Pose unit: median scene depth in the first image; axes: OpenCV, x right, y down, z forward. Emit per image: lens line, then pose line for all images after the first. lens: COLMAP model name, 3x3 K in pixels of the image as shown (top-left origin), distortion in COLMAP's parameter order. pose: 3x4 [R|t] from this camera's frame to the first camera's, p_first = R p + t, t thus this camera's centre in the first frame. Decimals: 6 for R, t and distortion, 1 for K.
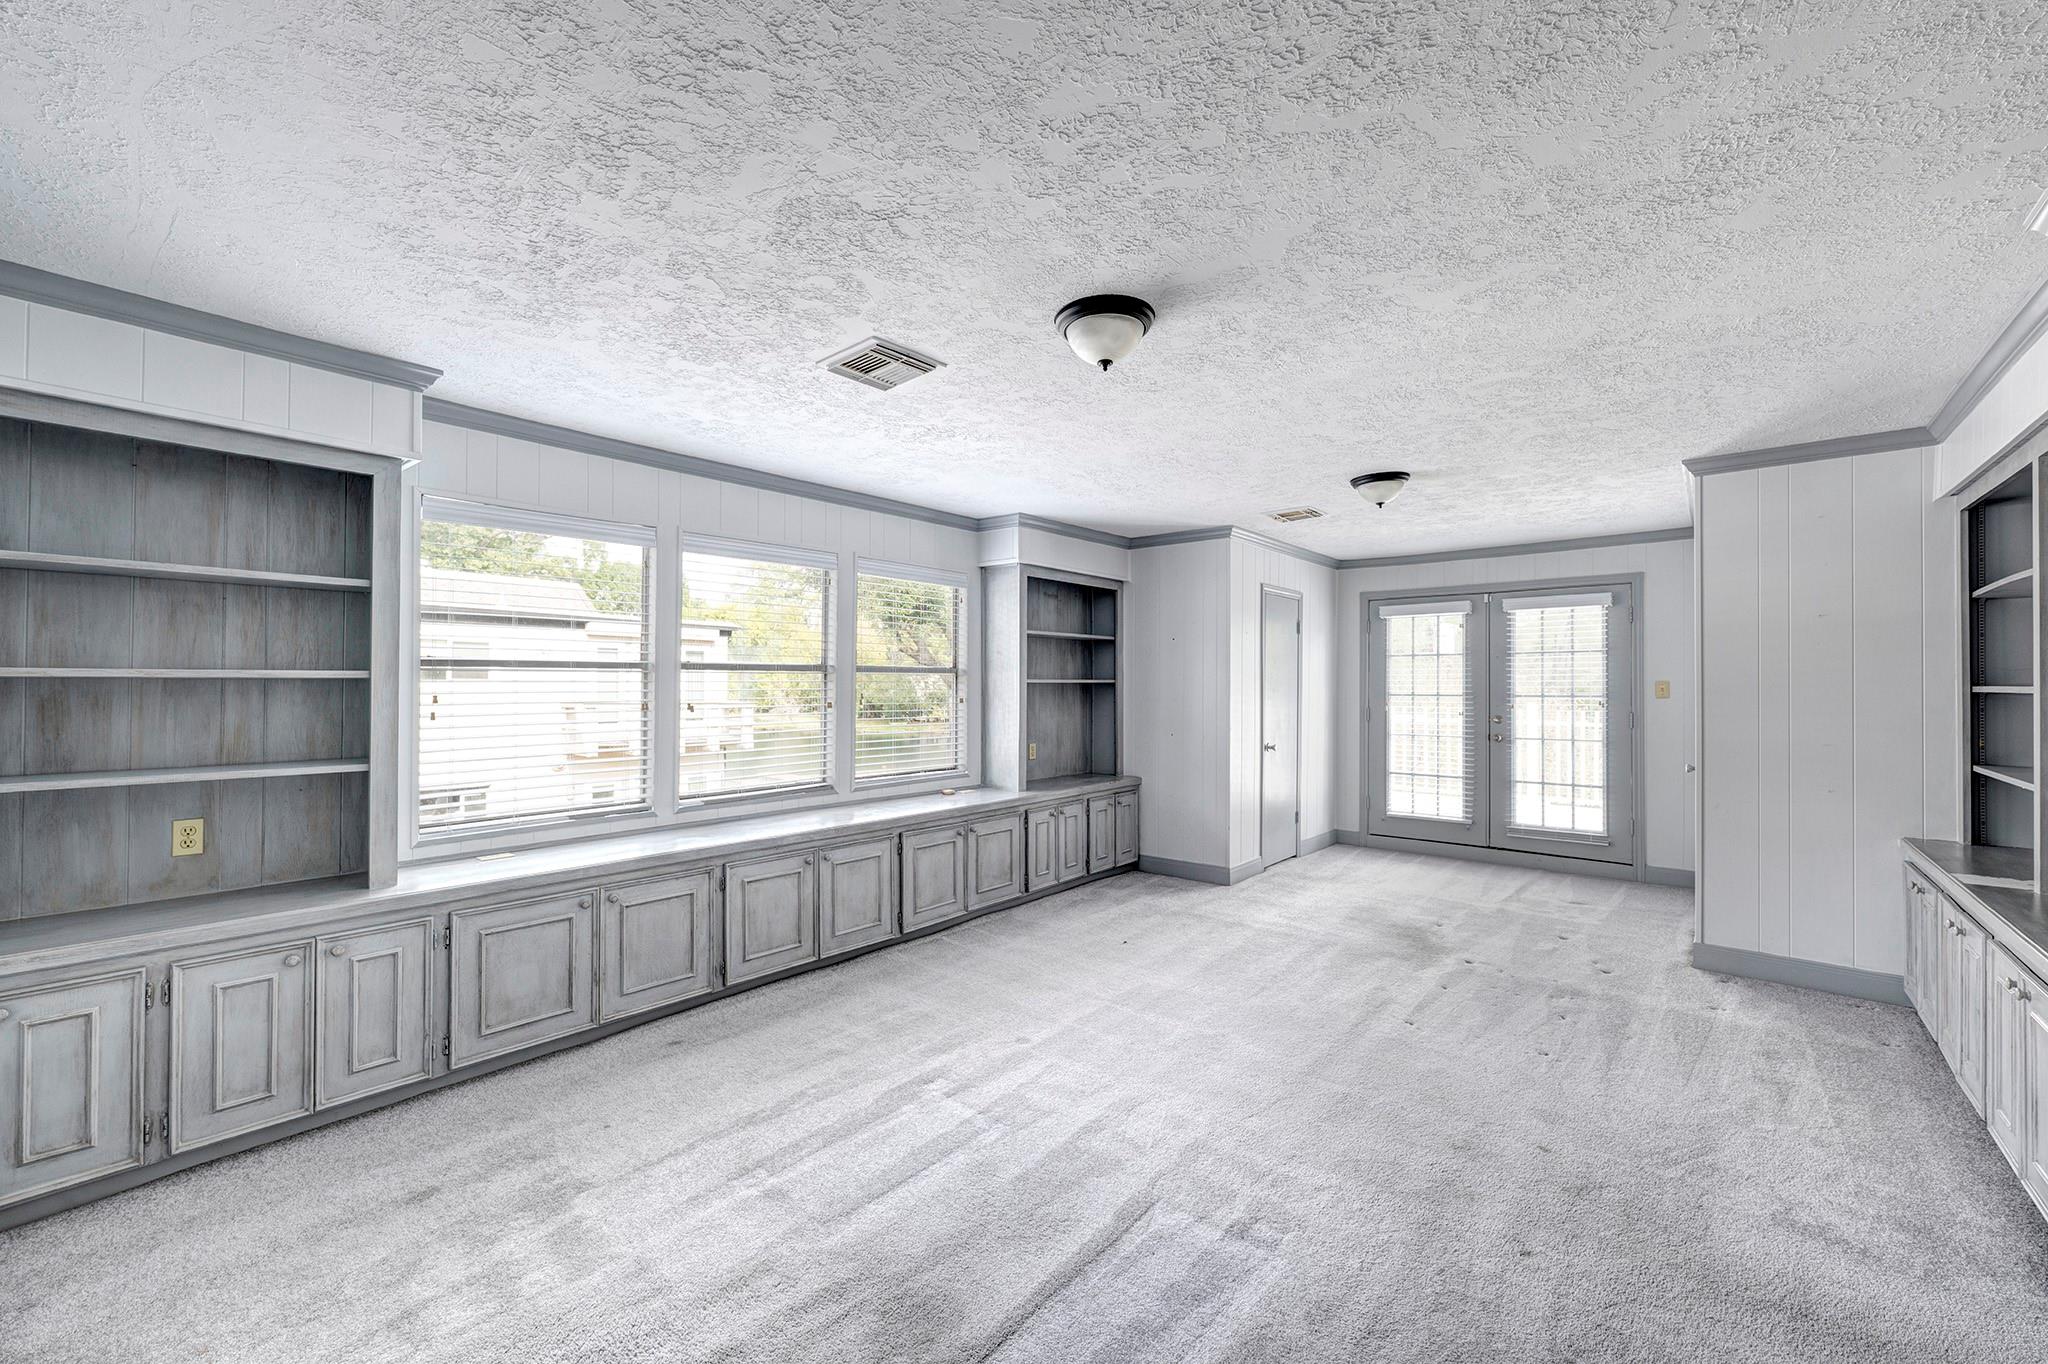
lens RADIAL K [[808.1, 0, 1019.8], [0, 808.1, 680.7], [0, 0, 1]] dist [-0.002003, 0.000368]
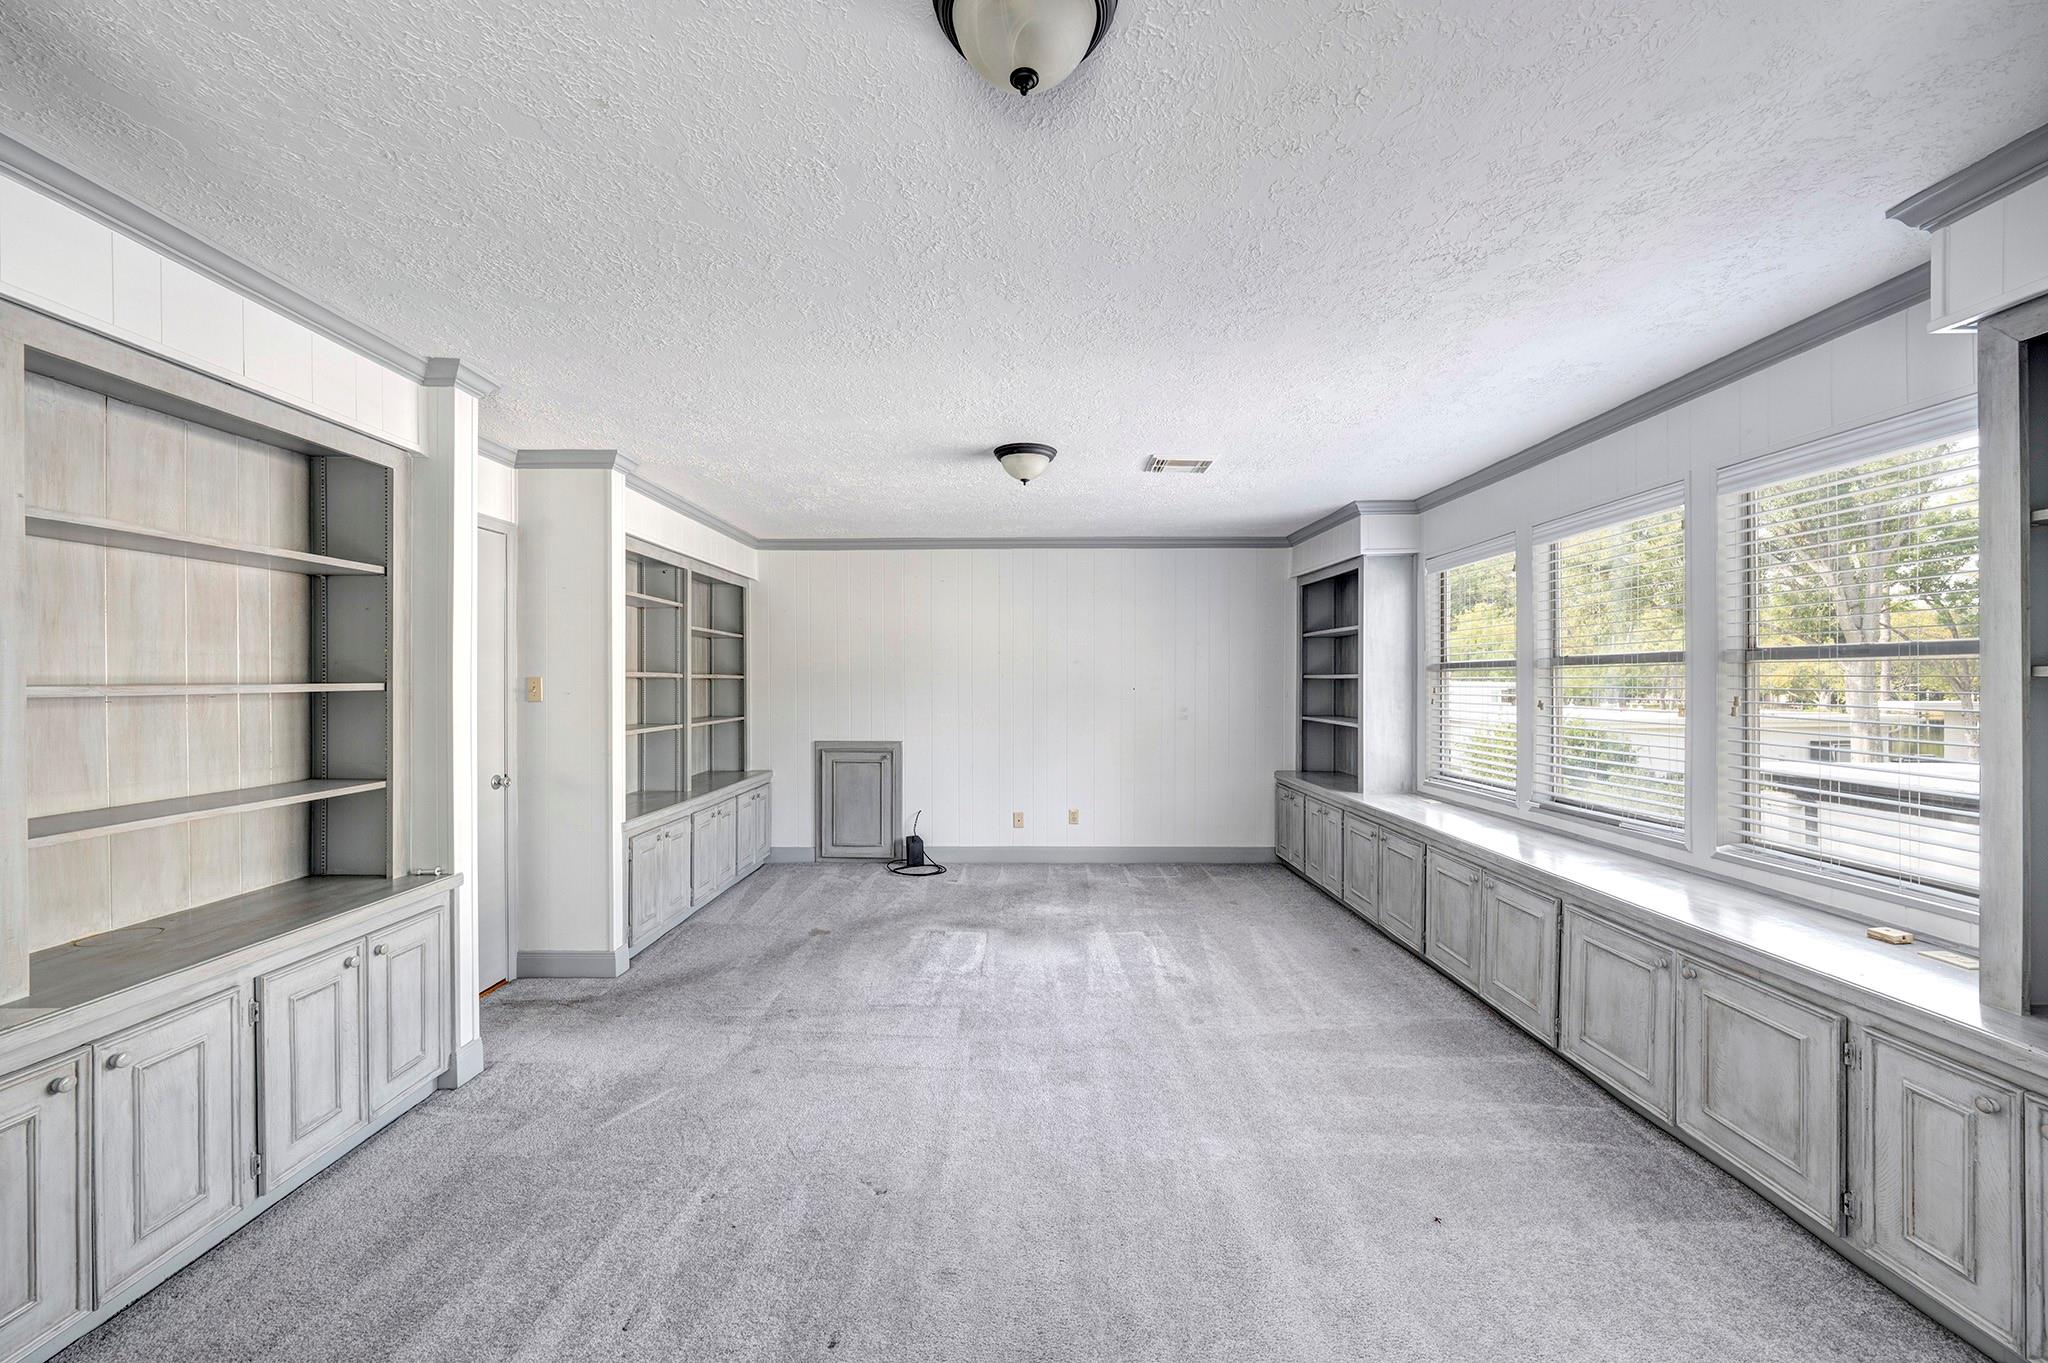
lens RADIAL K [[823.9, 0, 1024.0], [0, 823.9, 681.5], [0, 0, 1]] dist [0.000062, 0.000001]
pose [[-0.754755, 0.001394, -0.656005, 0.650368], [0.004034, 0.999989, -0.002516, 0.004662], [0.655994, -0.004545, -0.754752, 1.240079]]
